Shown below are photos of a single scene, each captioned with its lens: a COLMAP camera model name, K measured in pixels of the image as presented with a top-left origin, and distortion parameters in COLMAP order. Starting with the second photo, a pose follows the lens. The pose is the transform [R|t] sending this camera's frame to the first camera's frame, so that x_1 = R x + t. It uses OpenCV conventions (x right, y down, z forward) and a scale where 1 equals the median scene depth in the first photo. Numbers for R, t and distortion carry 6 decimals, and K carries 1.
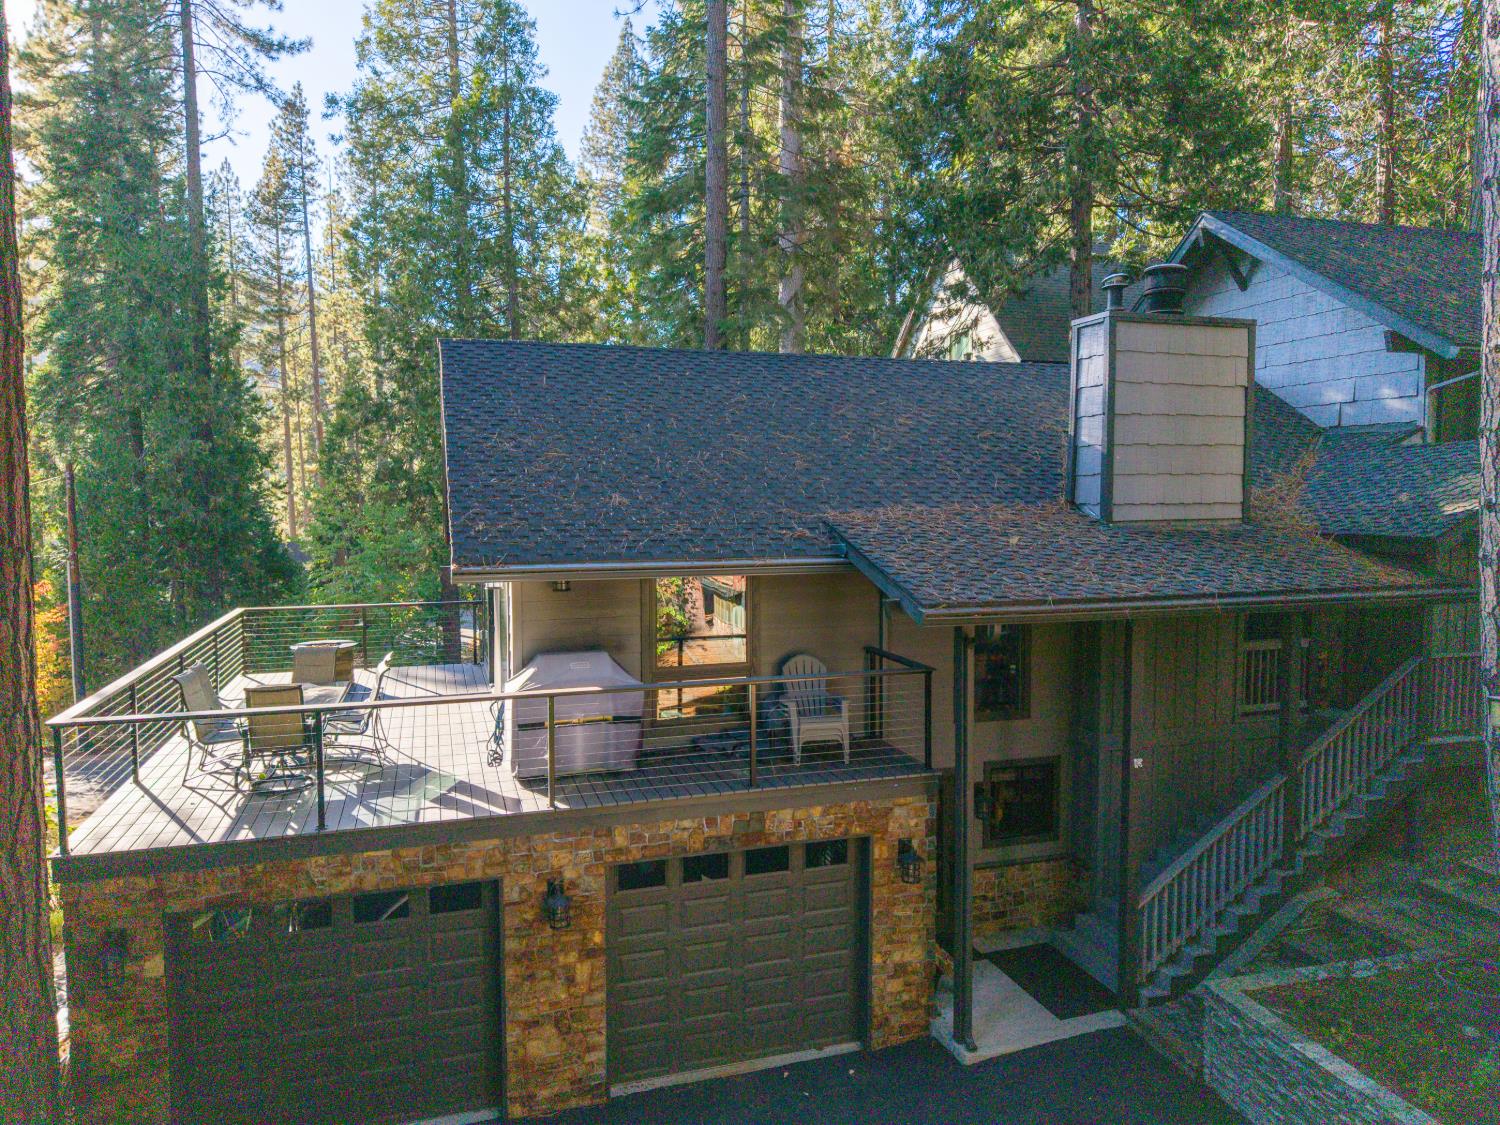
lens RADIAL K [[1008.6, 0, 740.0], [0, 1008.6, 564.3], [0, 0, 1]] dist [0.022731, -0.020818]
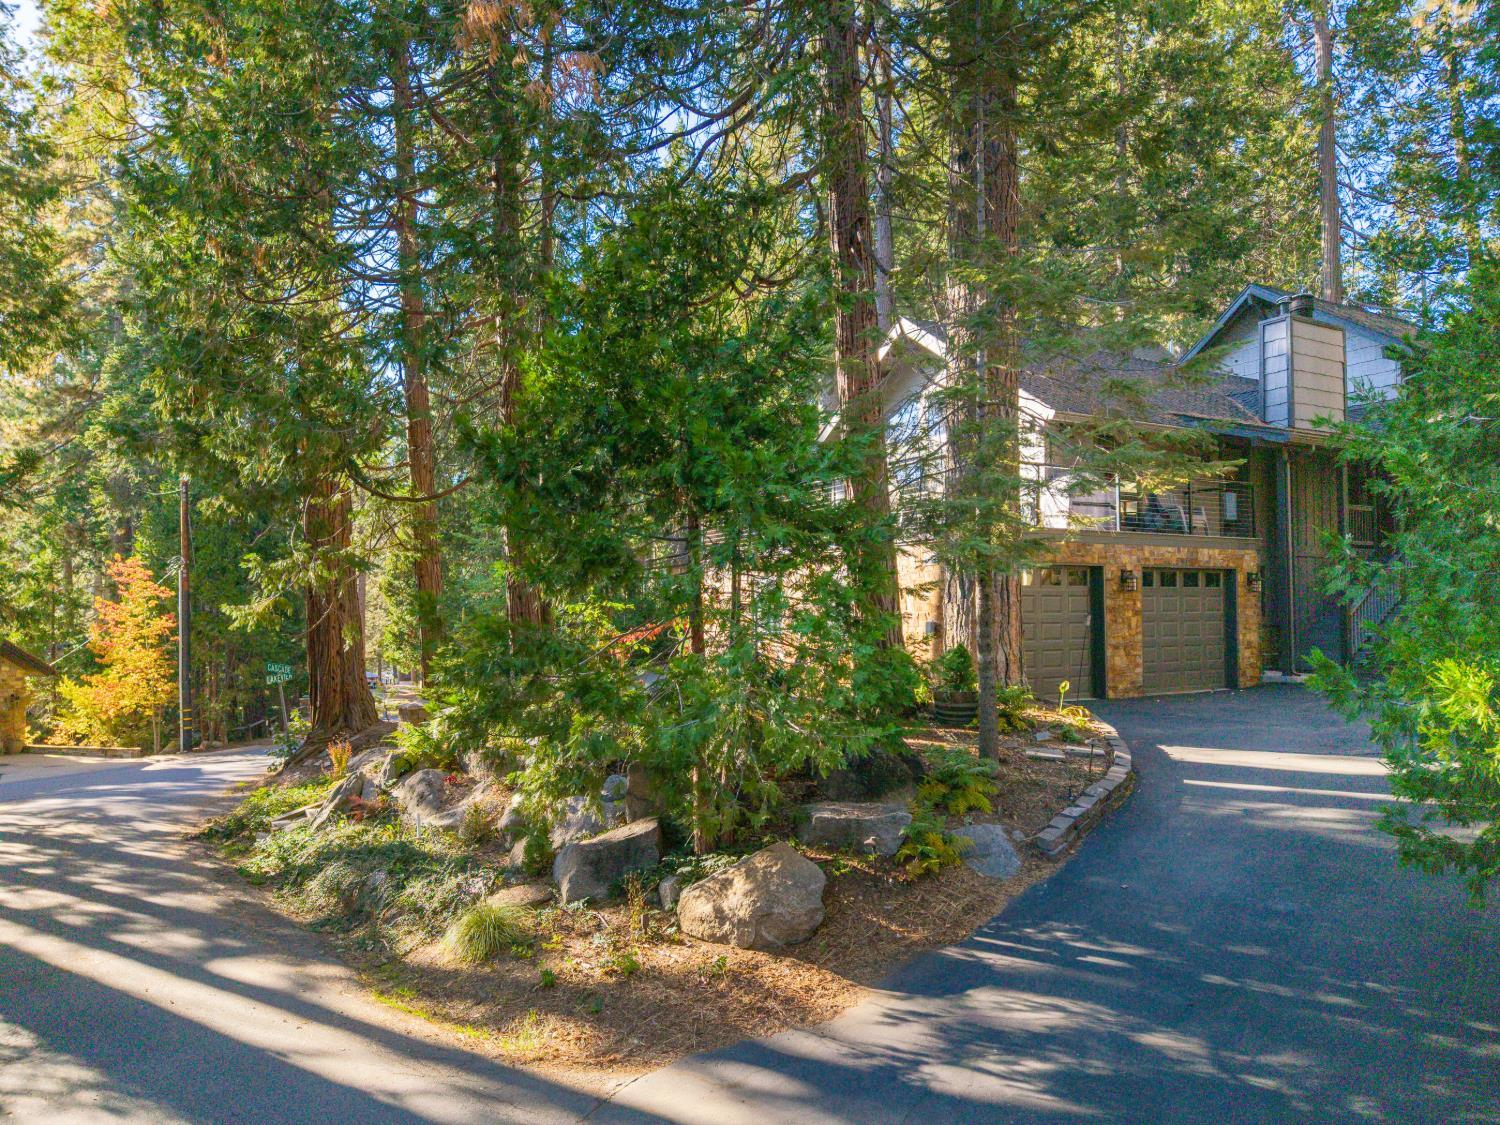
lens RADIAL K [[1008.6, 0, 736.1], [0, 1008.6, 590.6], [0, 0, 1]] dist [0.022731, -0.020818]
pose [[0.975858, -0.001102, 0.218404, -1.169814], [0.021737, 0.995512, -0.092103, 0.457618], [-0.217322, 0.094627, 0.971502, -0.604057]]
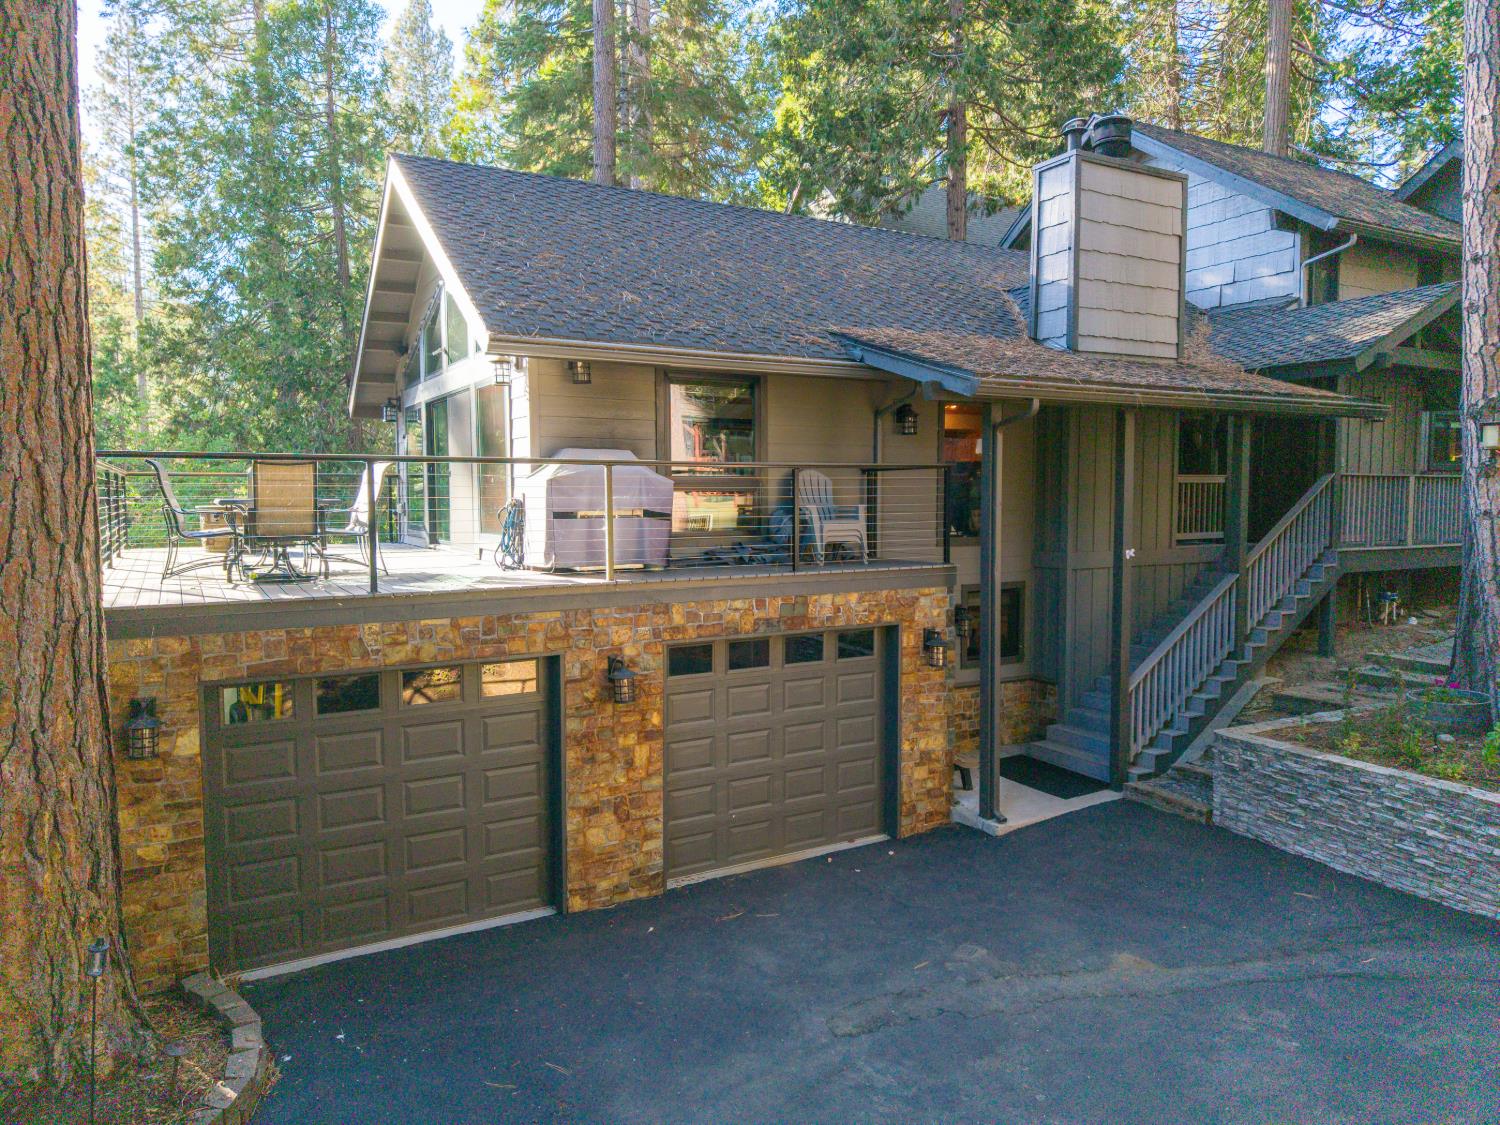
lens RADIAL K [[1008.6, 0, 745.6], [0, 1008.6, 562.3], [0, 0, 1]] dist [0.022731, -0.020818]
pose [[0.977160, -0.016578, 0.211858, -0.235986], [0.016428, 0.999862, 0.002469, 0.199866], [-0.211870, 0.001068, 0.977297, 0.039567]]
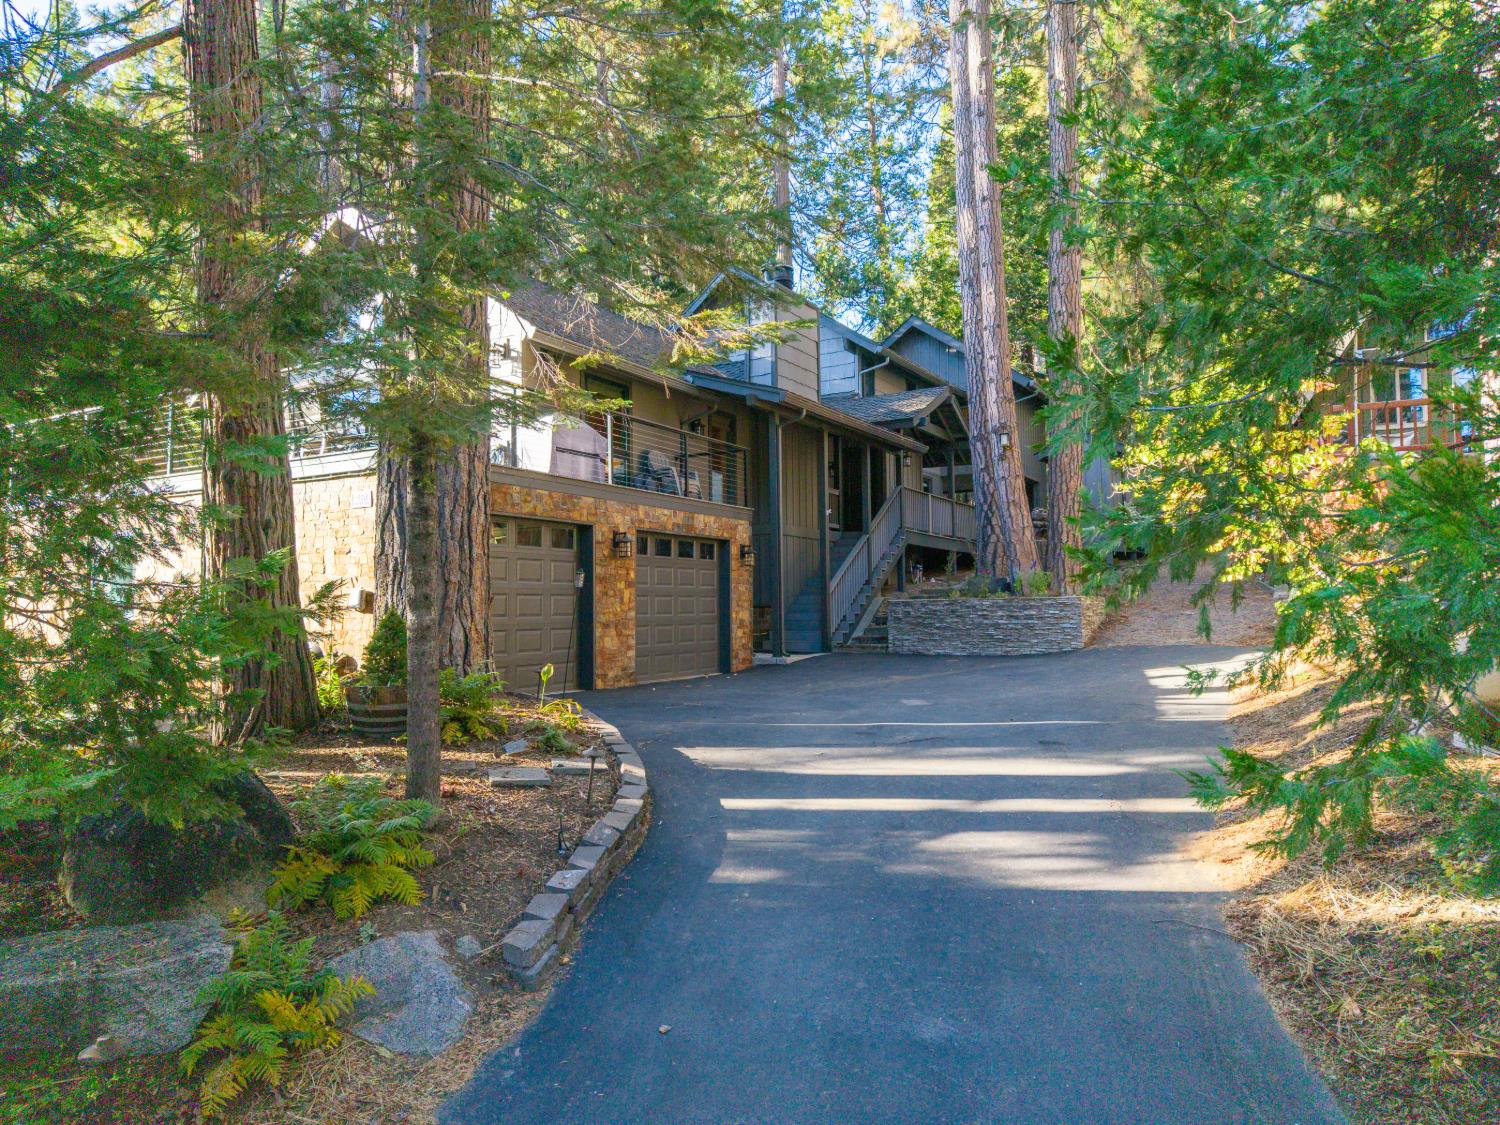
lens RADIAL K [[1008.6, 0, 760.1], [0, 1008.6, 562.7], [0, 0, 1]] dist [0.022731, -0.020818]
pose [[0.731289, 0.025024, 0.681608, -0.964831], [0.058938, 0.993270, -0.099700, 0.473458], [-0.679516, 0.113082, 0.724893, -0.236738]]
